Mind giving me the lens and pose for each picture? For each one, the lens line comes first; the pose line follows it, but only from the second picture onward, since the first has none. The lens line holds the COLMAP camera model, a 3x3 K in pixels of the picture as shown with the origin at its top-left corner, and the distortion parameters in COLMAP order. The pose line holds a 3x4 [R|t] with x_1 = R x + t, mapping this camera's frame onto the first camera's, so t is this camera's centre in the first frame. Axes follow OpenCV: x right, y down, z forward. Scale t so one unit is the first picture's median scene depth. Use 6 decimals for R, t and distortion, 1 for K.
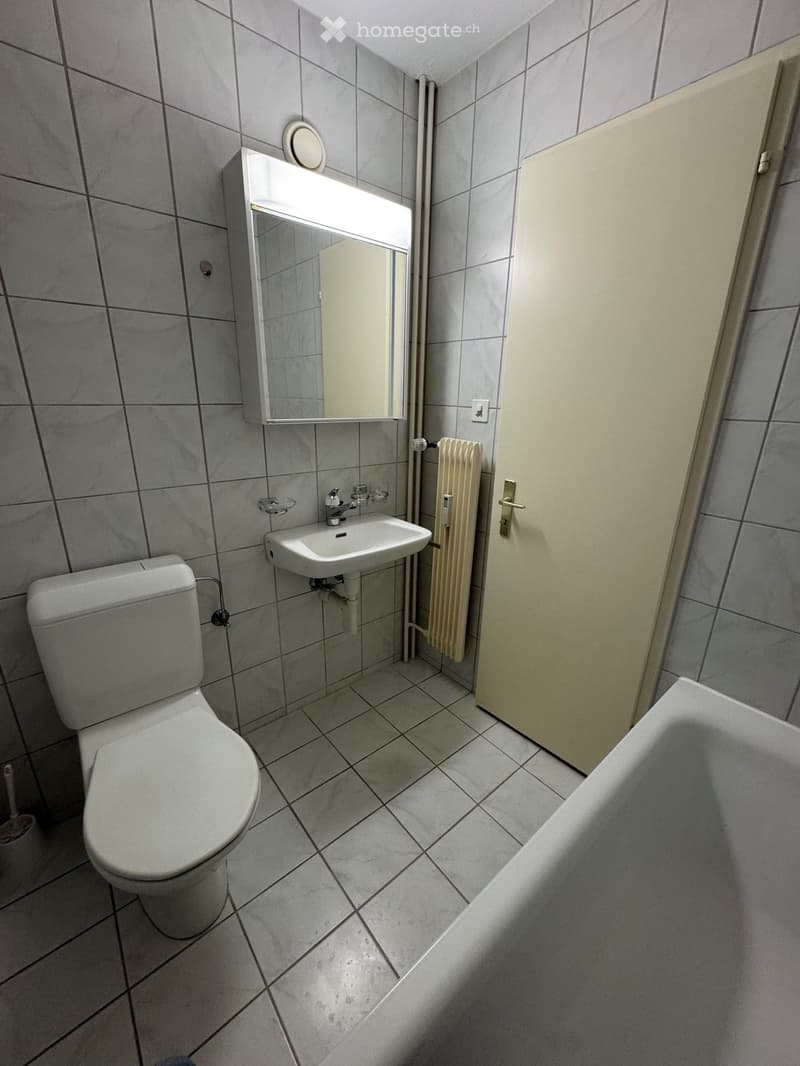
lens RADIAL K [[431.6, 0, 400.0], [0, 431.6, 533.0], [0, 0, 1]] dist [-0.002003, -0.000272]
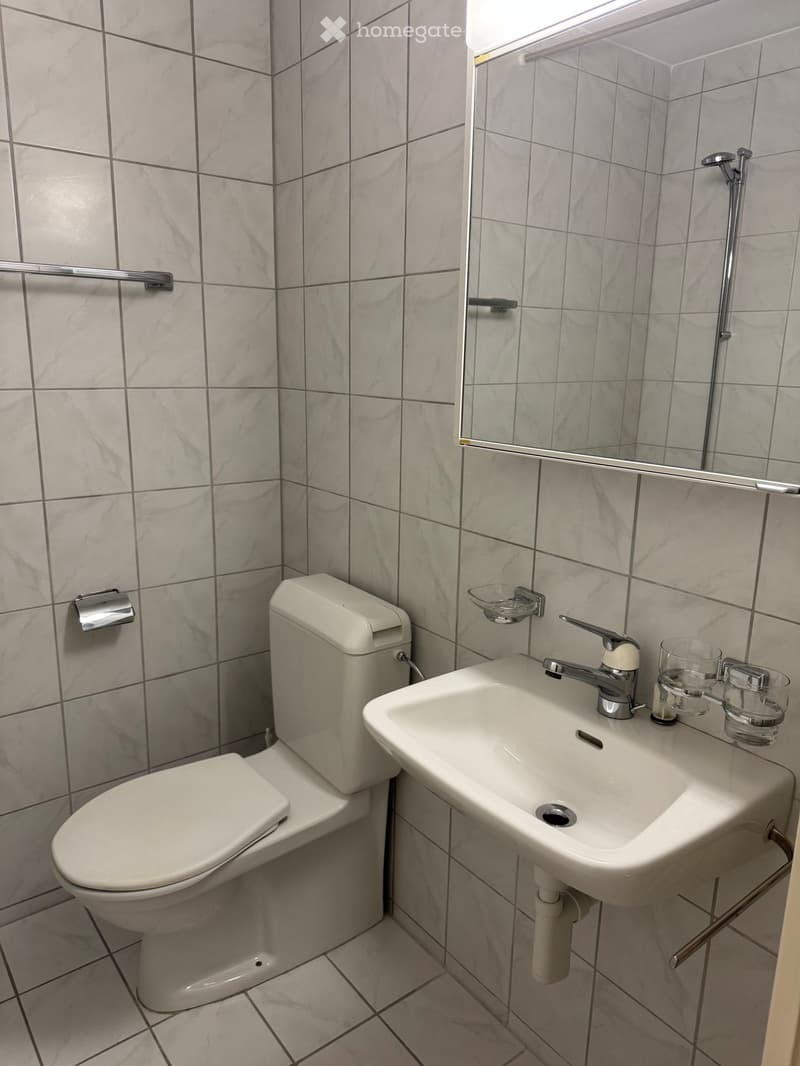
lens RADIAL K [[755.0, 0, 400.0], [0, 755.0, 533.0], [0, 0, 1]] dist [-0.007445, -0.003508]
pose [[-0.037354, 0.210411, -0.976899, 0.535676], [-0.329379, 0.920359, 0.210828, -0.272962], [0.943459, 0.329645, 0.034926, 0.789963]]
